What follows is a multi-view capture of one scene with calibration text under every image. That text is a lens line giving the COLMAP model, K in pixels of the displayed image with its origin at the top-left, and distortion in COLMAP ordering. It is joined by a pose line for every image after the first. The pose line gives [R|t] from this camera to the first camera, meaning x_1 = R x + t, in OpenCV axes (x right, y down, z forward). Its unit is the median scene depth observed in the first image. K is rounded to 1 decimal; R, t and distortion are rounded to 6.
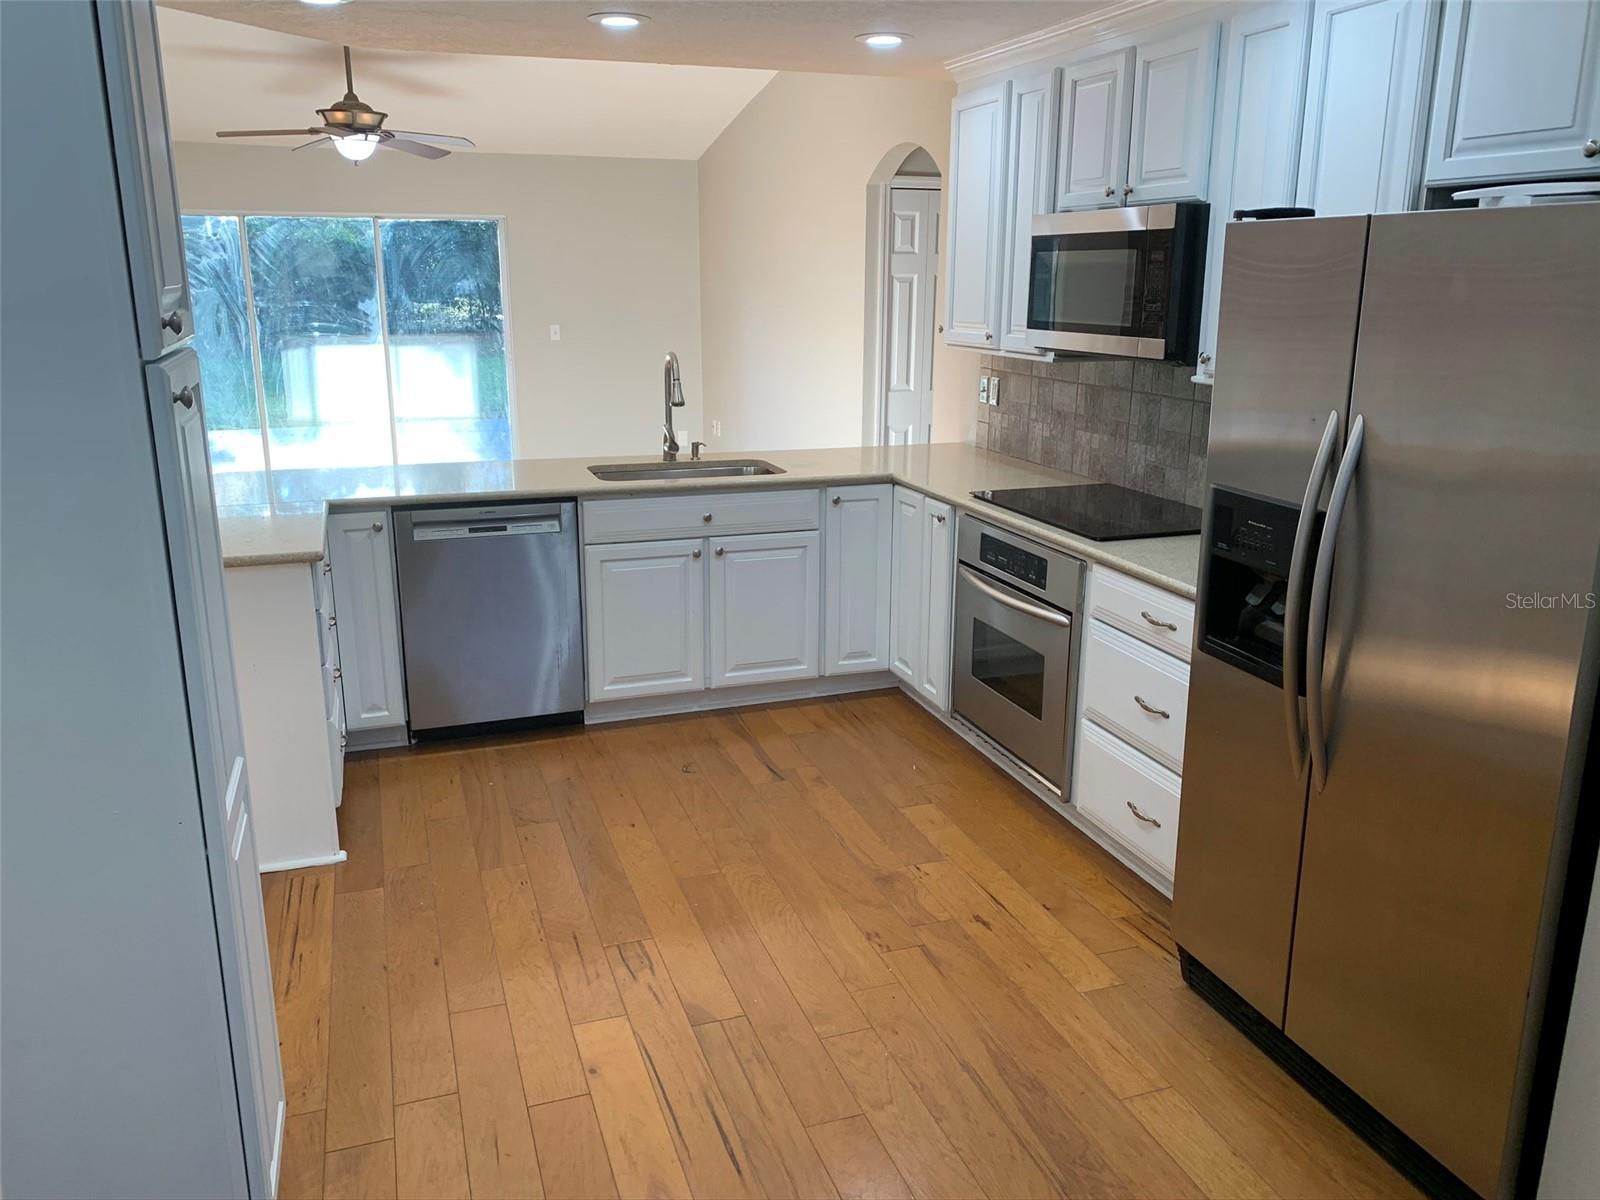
lens RADIAL K [[1224.1, 0, 793.6], [0, 1224.1, 579.3], [0, 0, 1]] dist [0.114665, -0.190794]
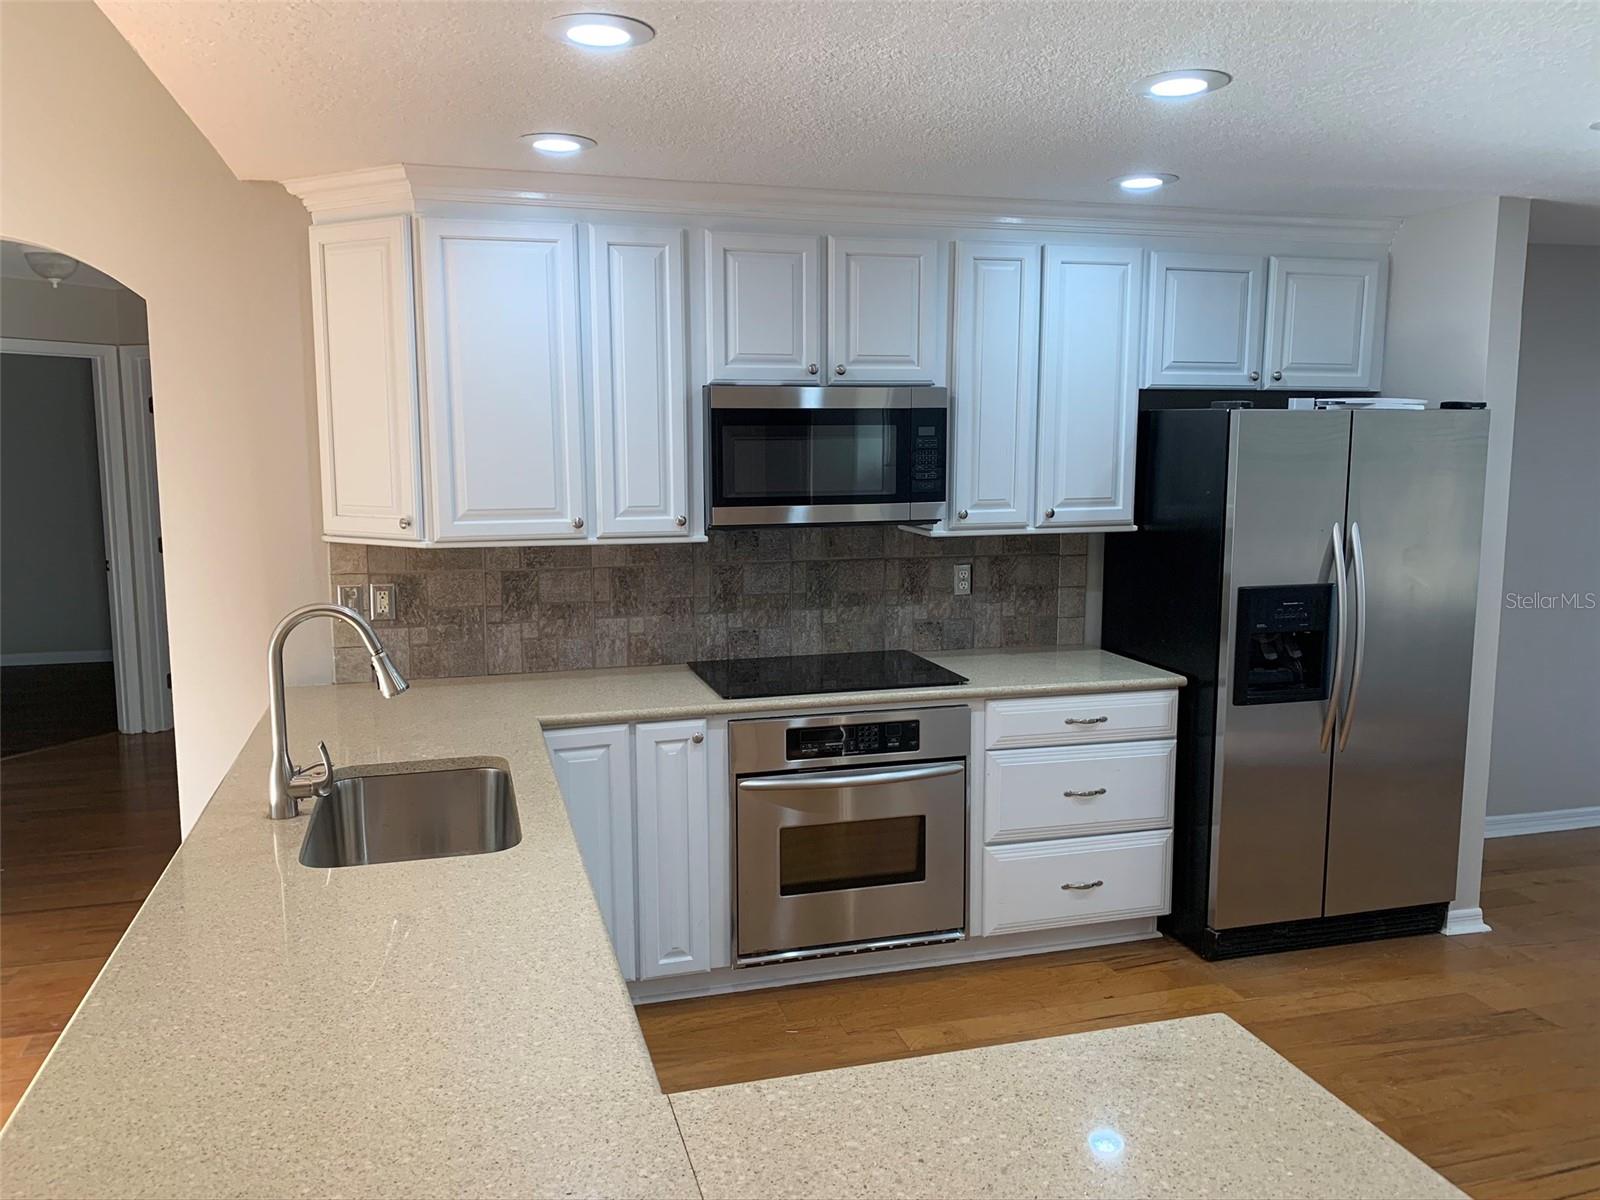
lens RADIAL K [[1224.1, 0, 793.6], [0, 1224.1, 579.3], [0, 0, 1]] dist [0.114665, -0.190794]
pose [[0.050585, -0.125044, 0.990861, -0.699493], [0.245654, 0.963208, 0.109014, -0.233272], [-0.968037, 0.237894, 0.079442, 0.874824]]
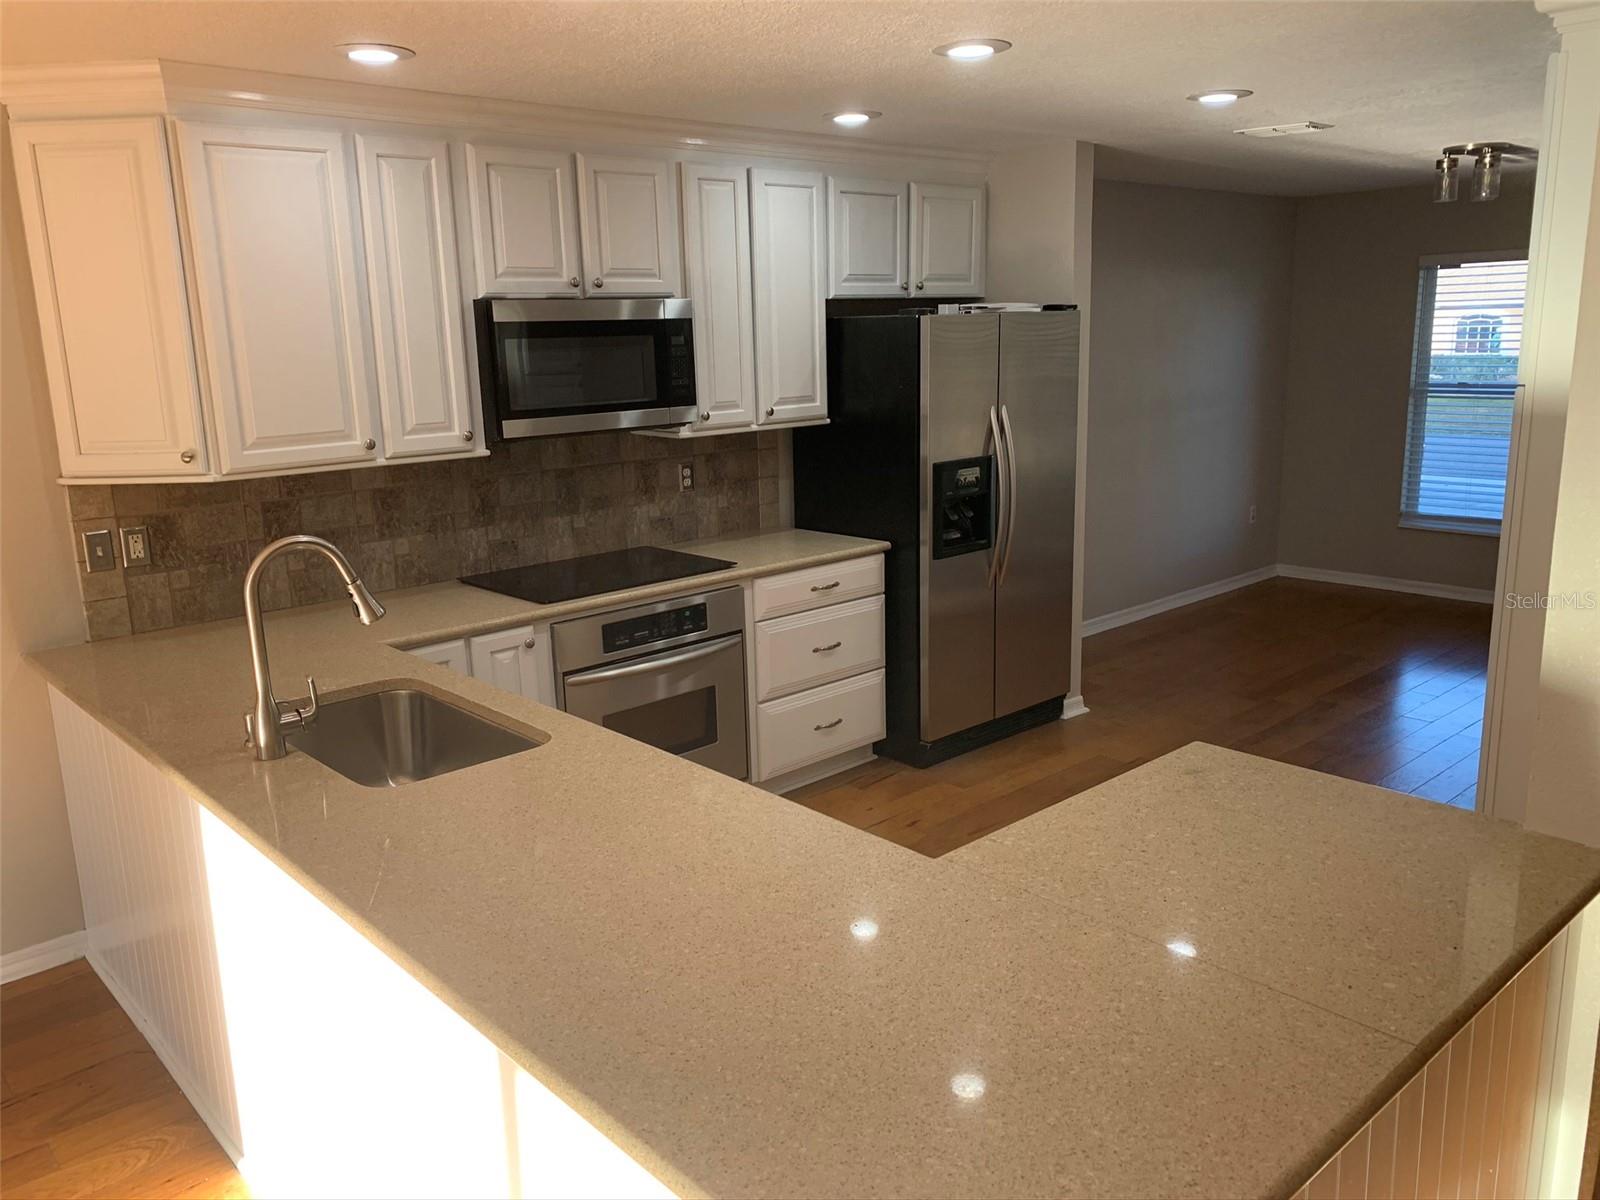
lens RADIAL K [[1224.1, 0, 793.6], [0, 1224.1, 579.3], [0, 0, 1]] dist [0.114665, -0.190794]
pose [[-0.394912, -0.178653, 0.901181, -0.744780], [0.250947, 0.922632, 0.292875, -0.306413], [-0.883782, 0.341808, -0.319526, 1.131208]]
